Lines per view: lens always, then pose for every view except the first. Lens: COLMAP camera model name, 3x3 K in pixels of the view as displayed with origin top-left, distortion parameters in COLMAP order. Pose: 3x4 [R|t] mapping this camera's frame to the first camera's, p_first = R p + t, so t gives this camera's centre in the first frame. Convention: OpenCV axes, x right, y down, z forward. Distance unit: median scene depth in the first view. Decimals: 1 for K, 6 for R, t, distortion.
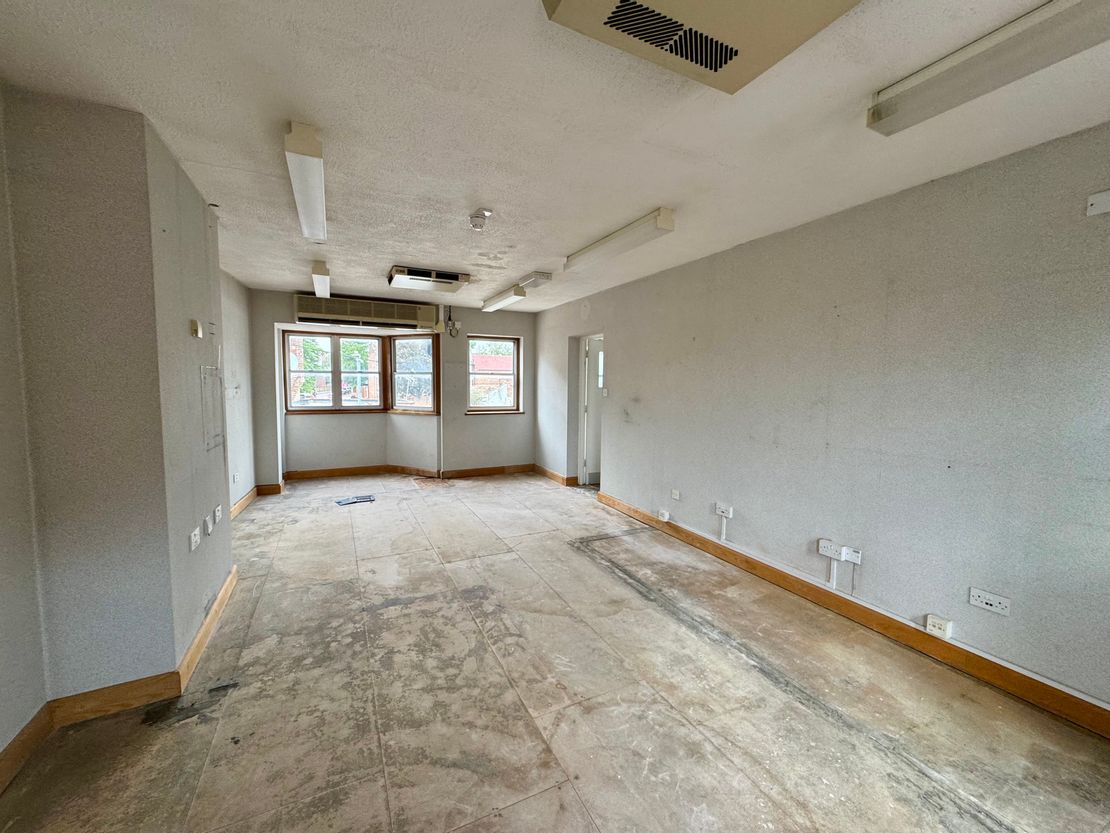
lens RADIAL K [[445.4, 0, 555.5], [0, 445.4, 415.4], [0, 0, 1]] dist [0.001775, 0.000020]
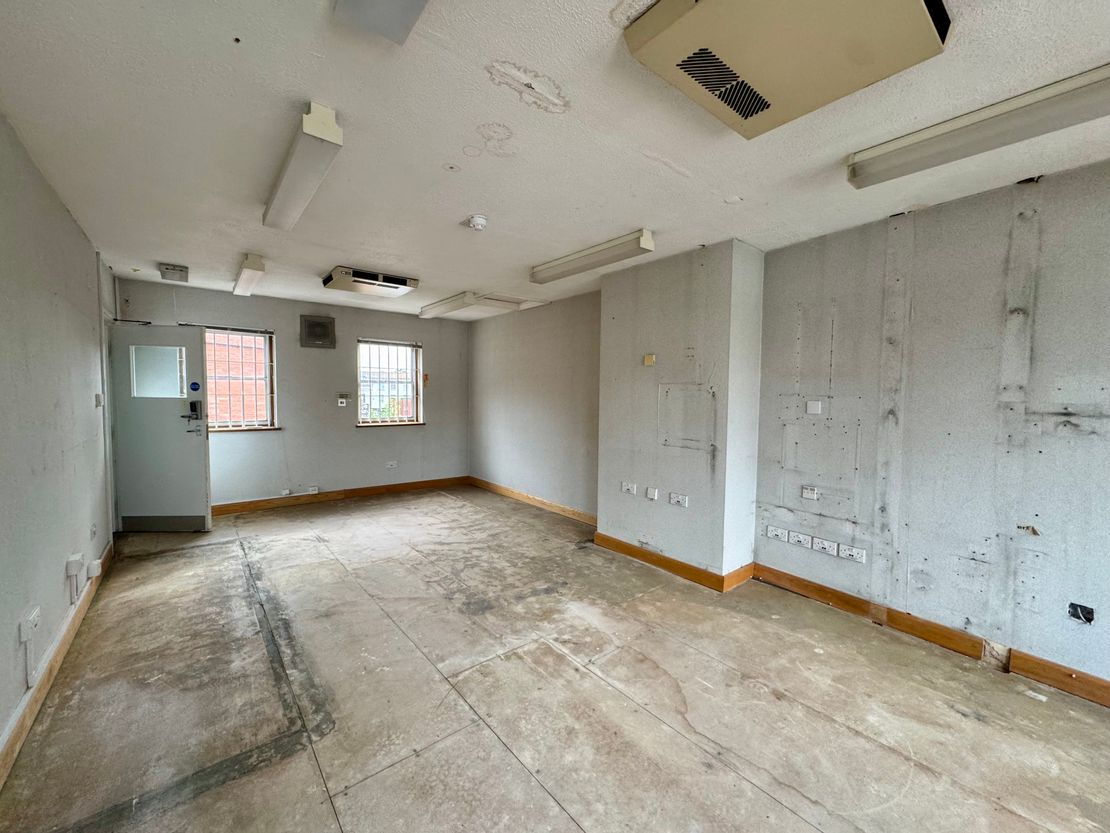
lens RADIAL K [[445.4, 0, 555.1], [0, 445.4, 417.6], [0, 0, 1]] dist [0.001775, 0.000020]
pose [[-0.974126, -0.009866, -0.225790, -0.130062], [-0.038410, 0.991740, 0.122380, -0.148393], [0.222718, 0.127886, -0.966458, 2.084246]]
